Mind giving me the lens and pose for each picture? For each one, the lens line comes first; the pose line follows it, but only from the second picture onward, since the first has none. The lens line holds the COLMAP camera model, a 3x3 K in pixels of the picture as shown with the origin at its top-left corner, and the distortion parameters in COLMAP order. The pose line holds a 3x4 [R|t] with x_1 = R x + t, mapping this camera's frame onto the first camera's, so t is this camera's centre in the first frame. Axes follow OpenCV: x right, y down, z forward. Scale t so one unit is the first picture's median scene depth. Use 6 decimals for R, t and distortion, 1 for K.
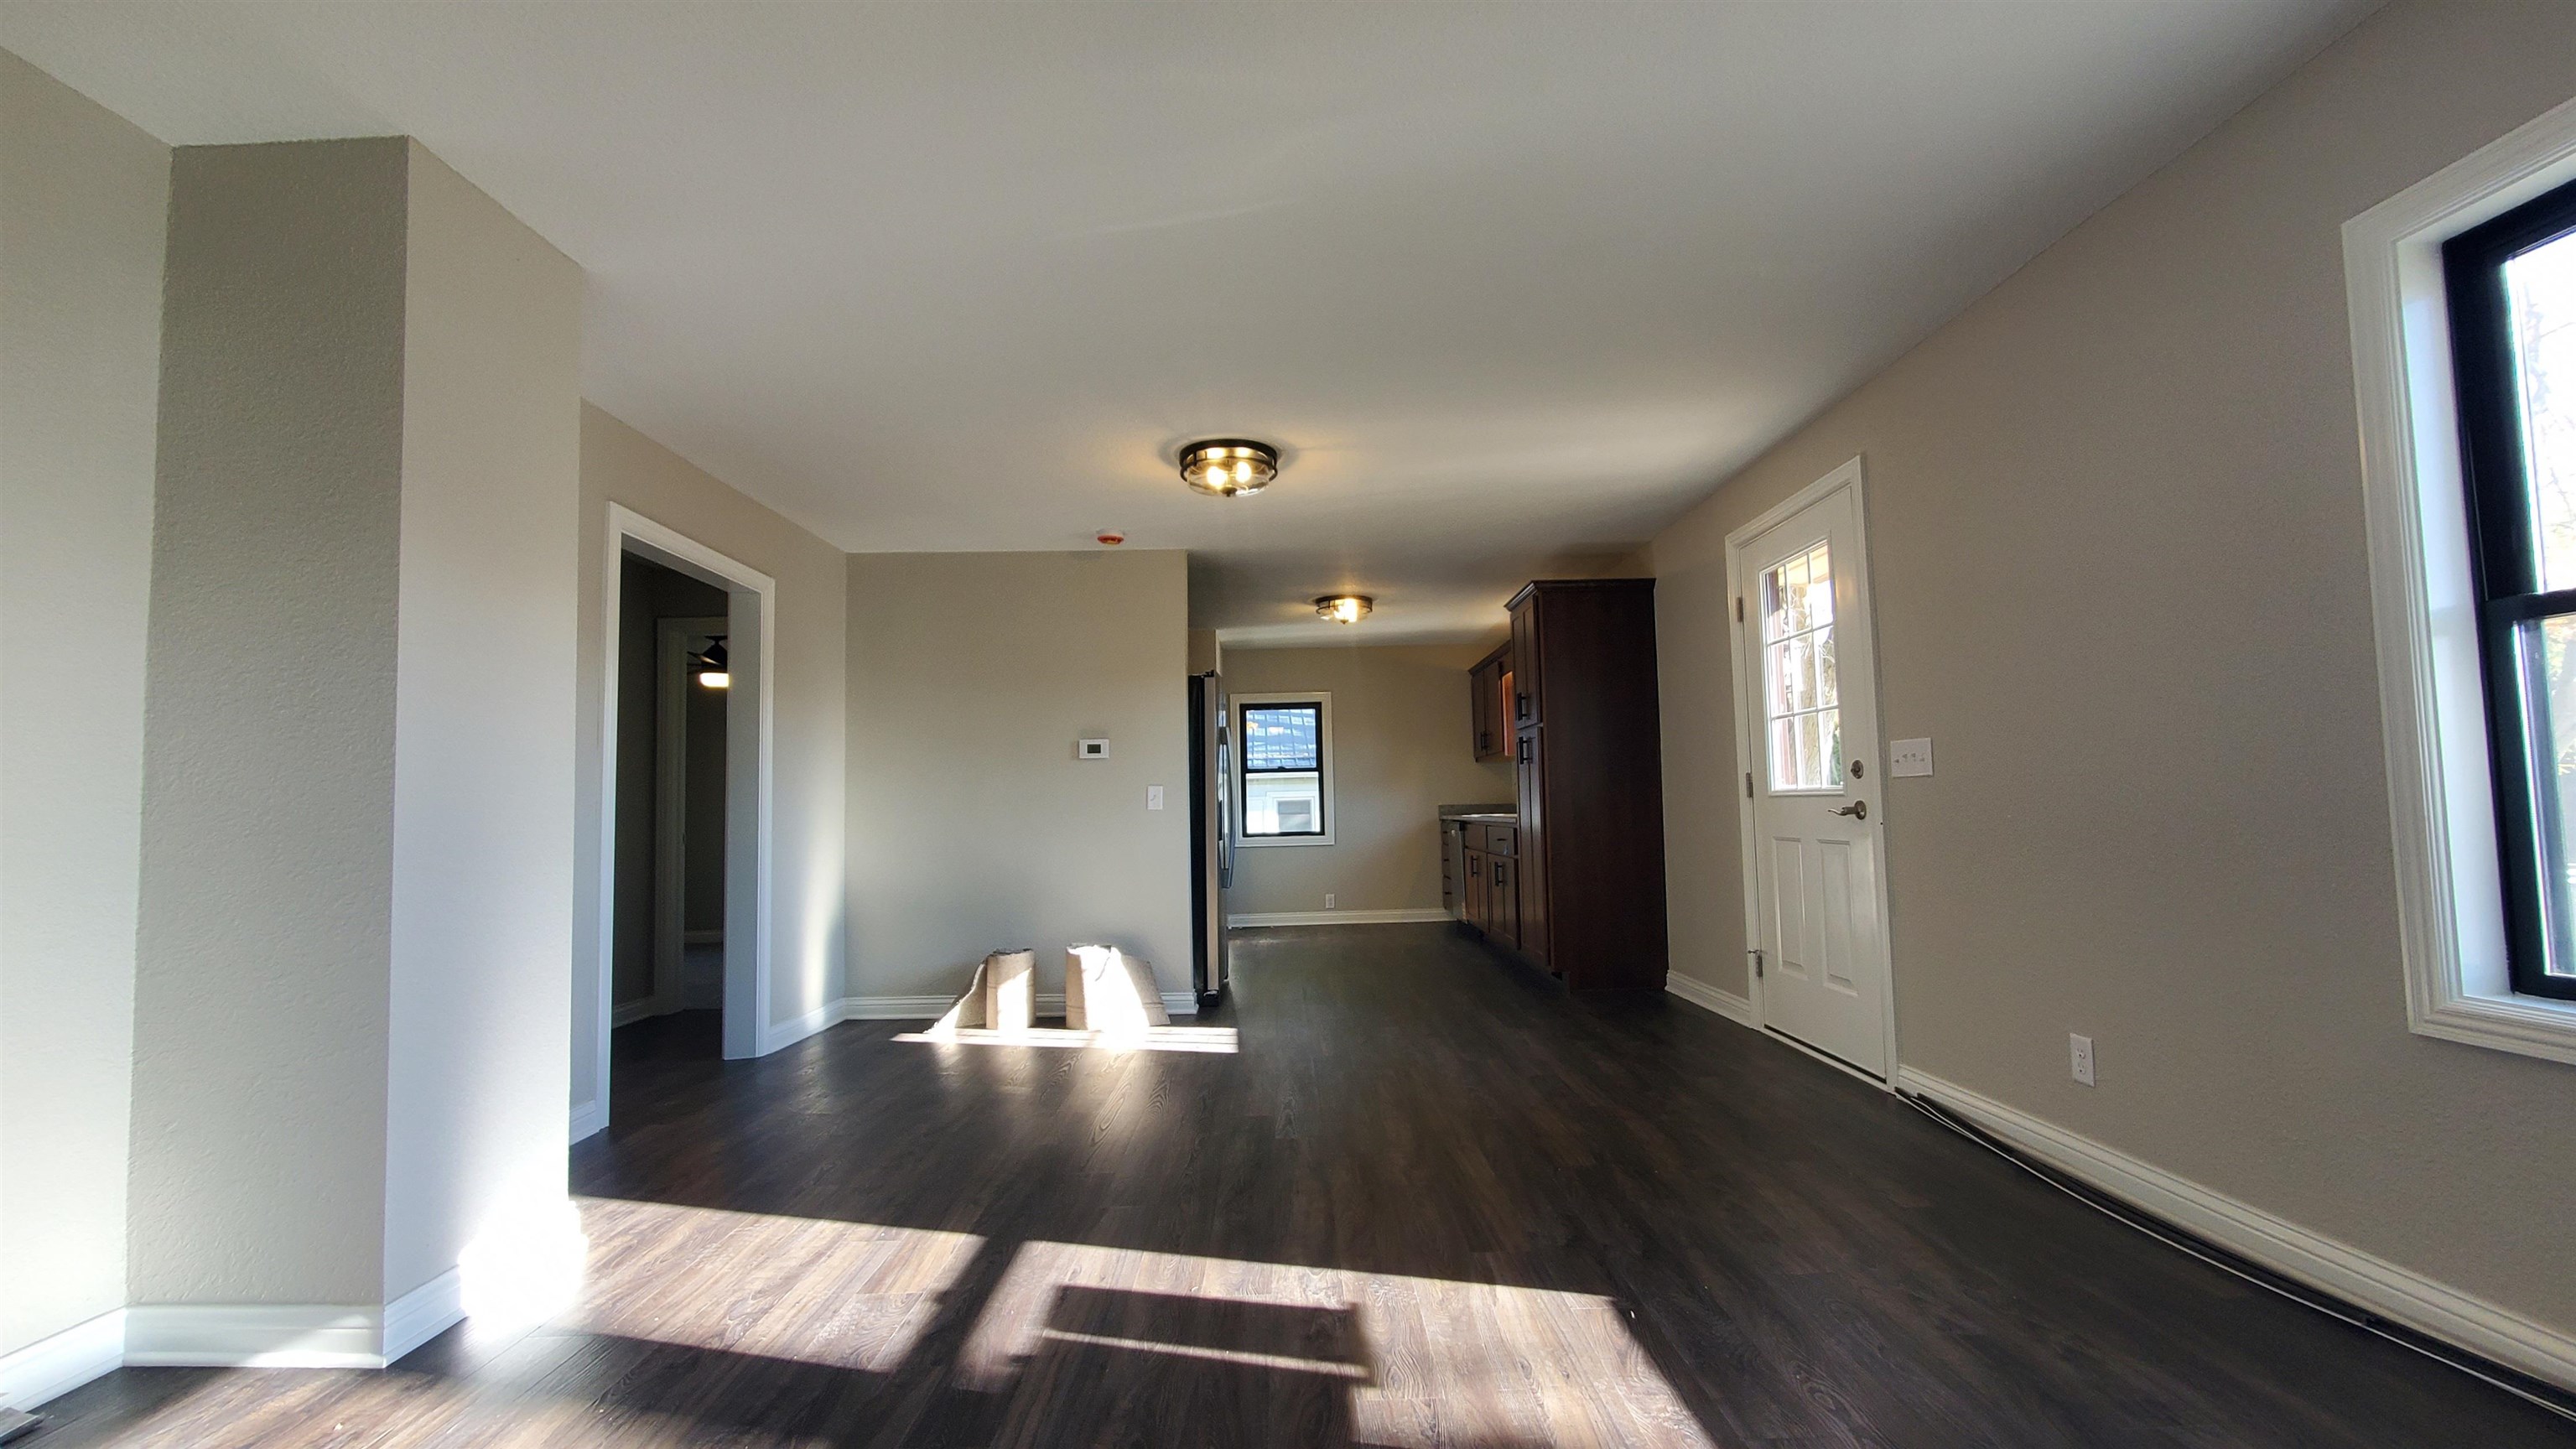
lens RADIAL K [[1035.2, 0, 1286.1], [0, 1035.2, 739.2], [0, 0, 1]] dist [0.002215, 0.000175]
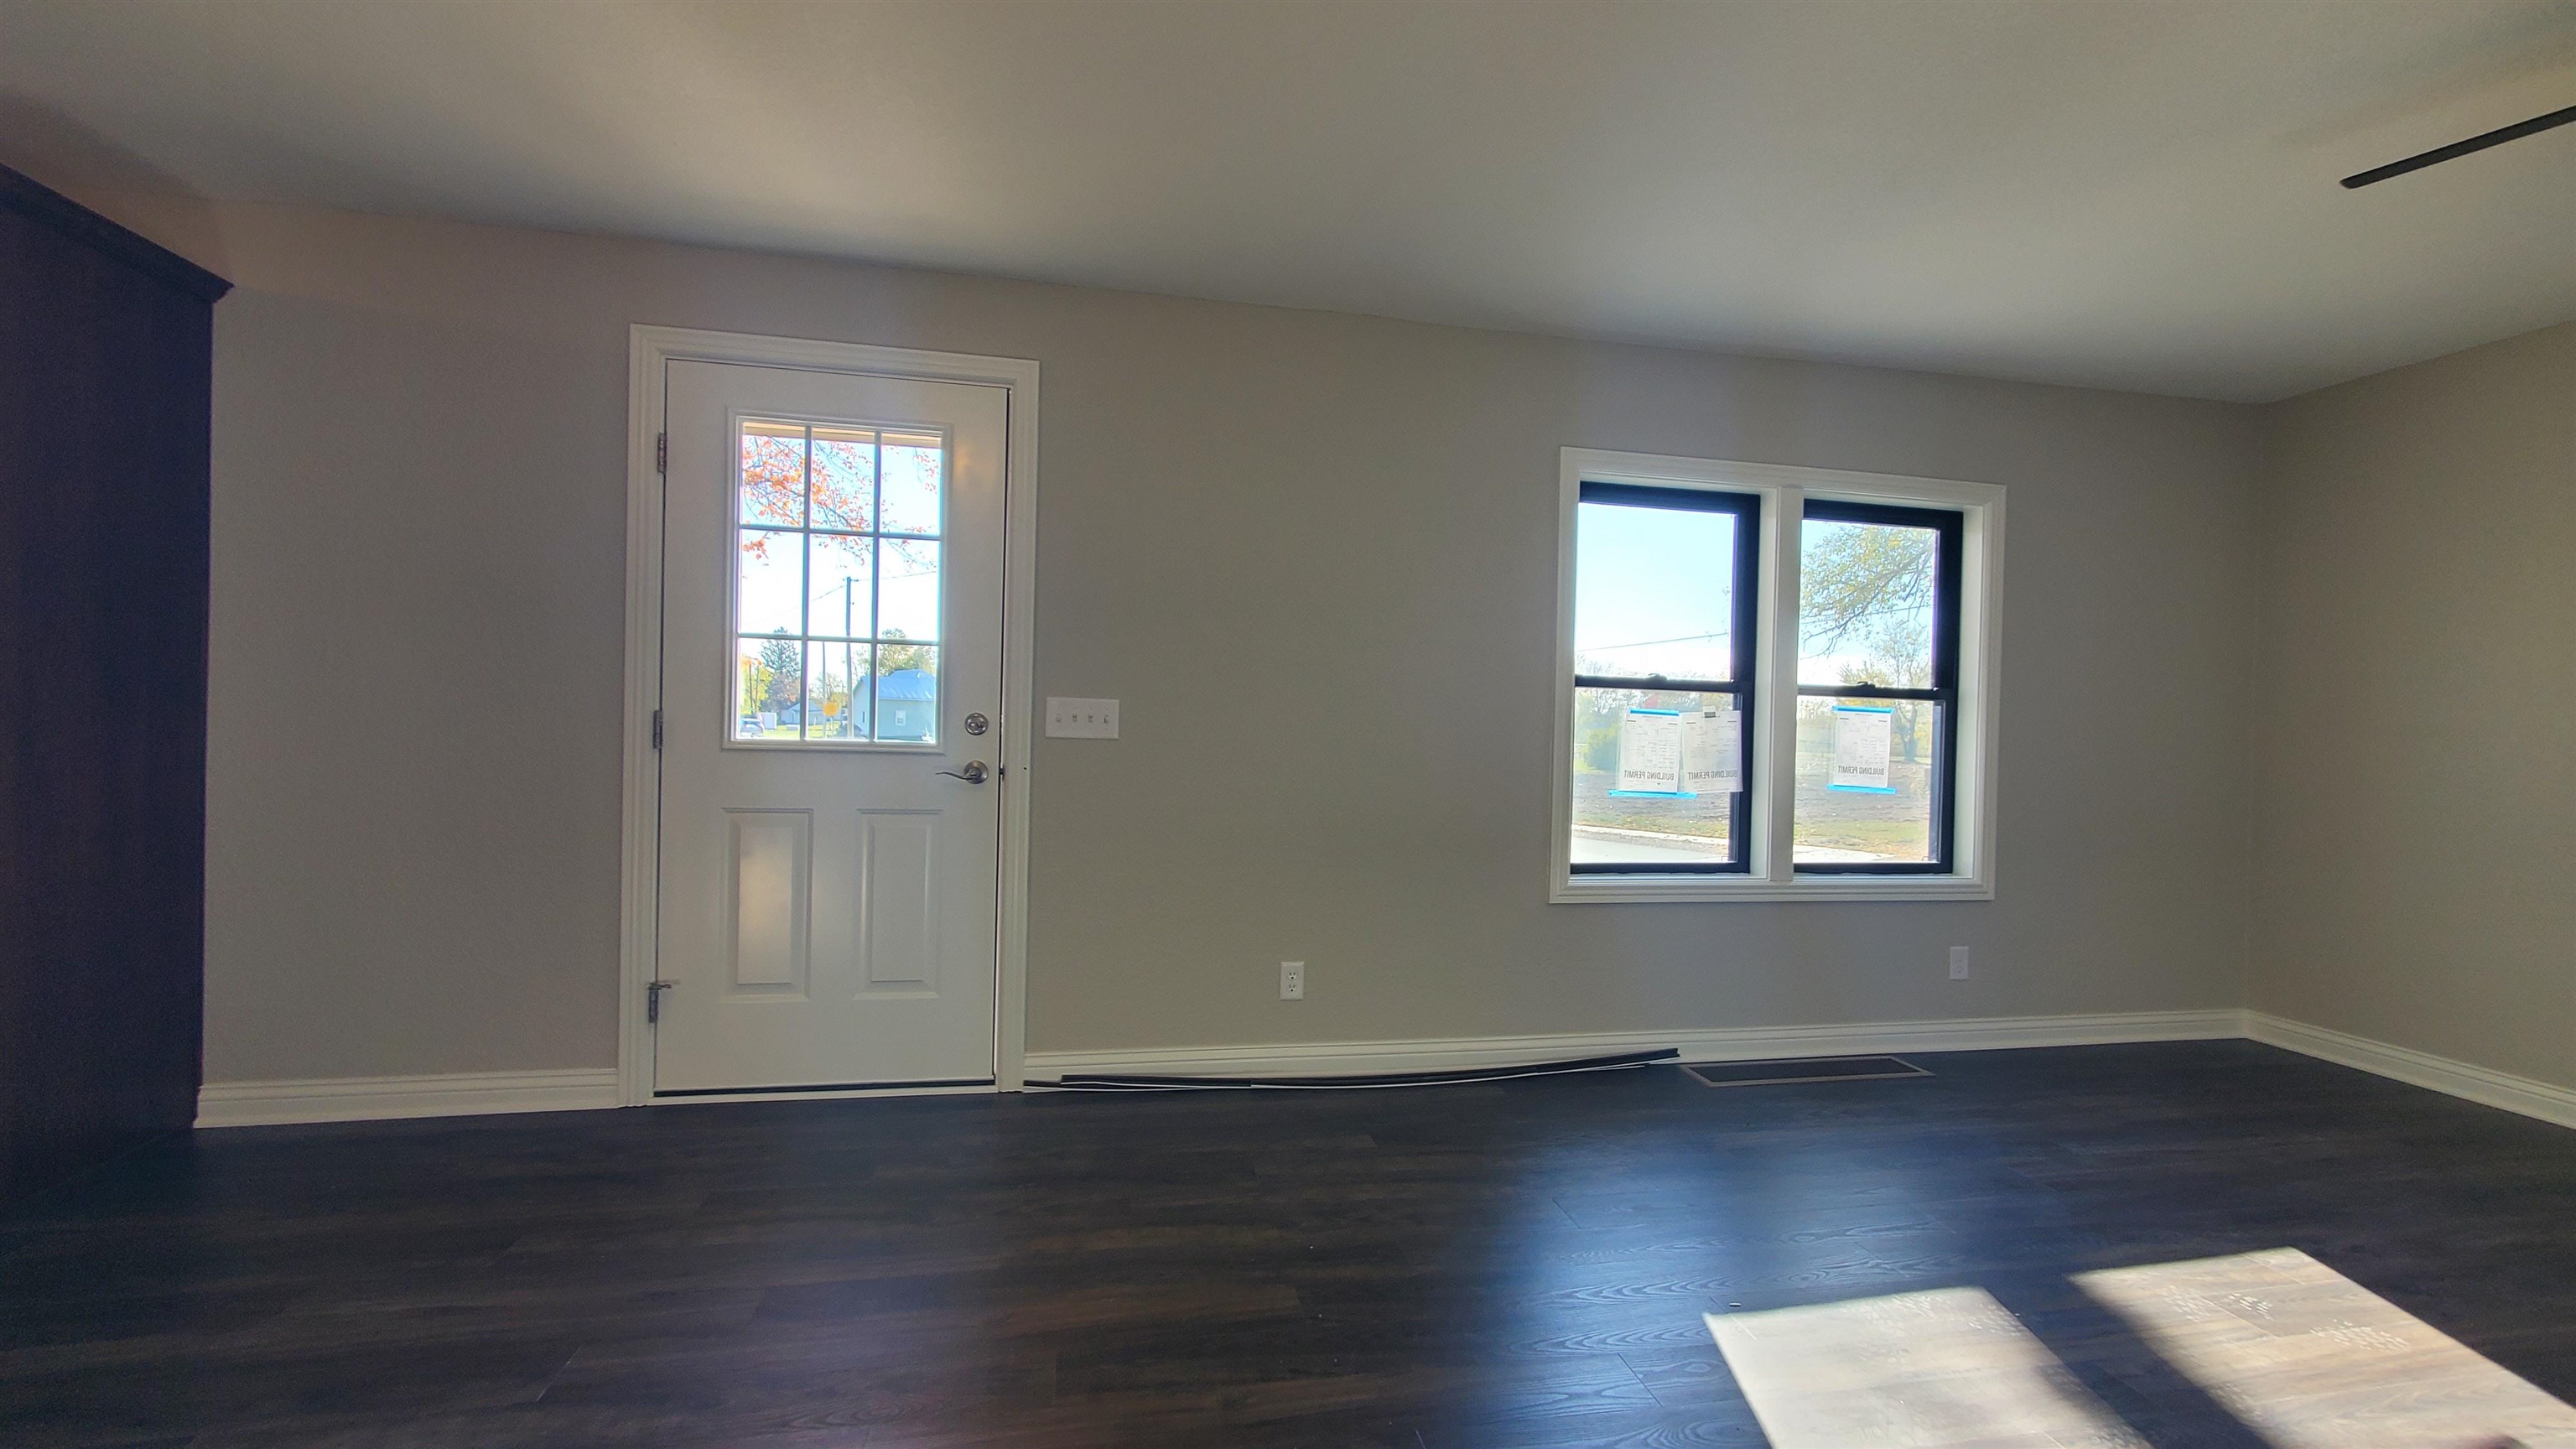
lens RADIAL K [[1035.2, 0, 1286.1], [0, 1035.2, 739.2], [0, 0, 1]] dist [0.002215, 0.000175]
pose [[-0.176592, 0.005664, 0.984268, -0.506378], [-0.087393, 0.995944, -0.021411, 0.059307], [-0.980397, -0.089799, -0.175380, 1.438550]]
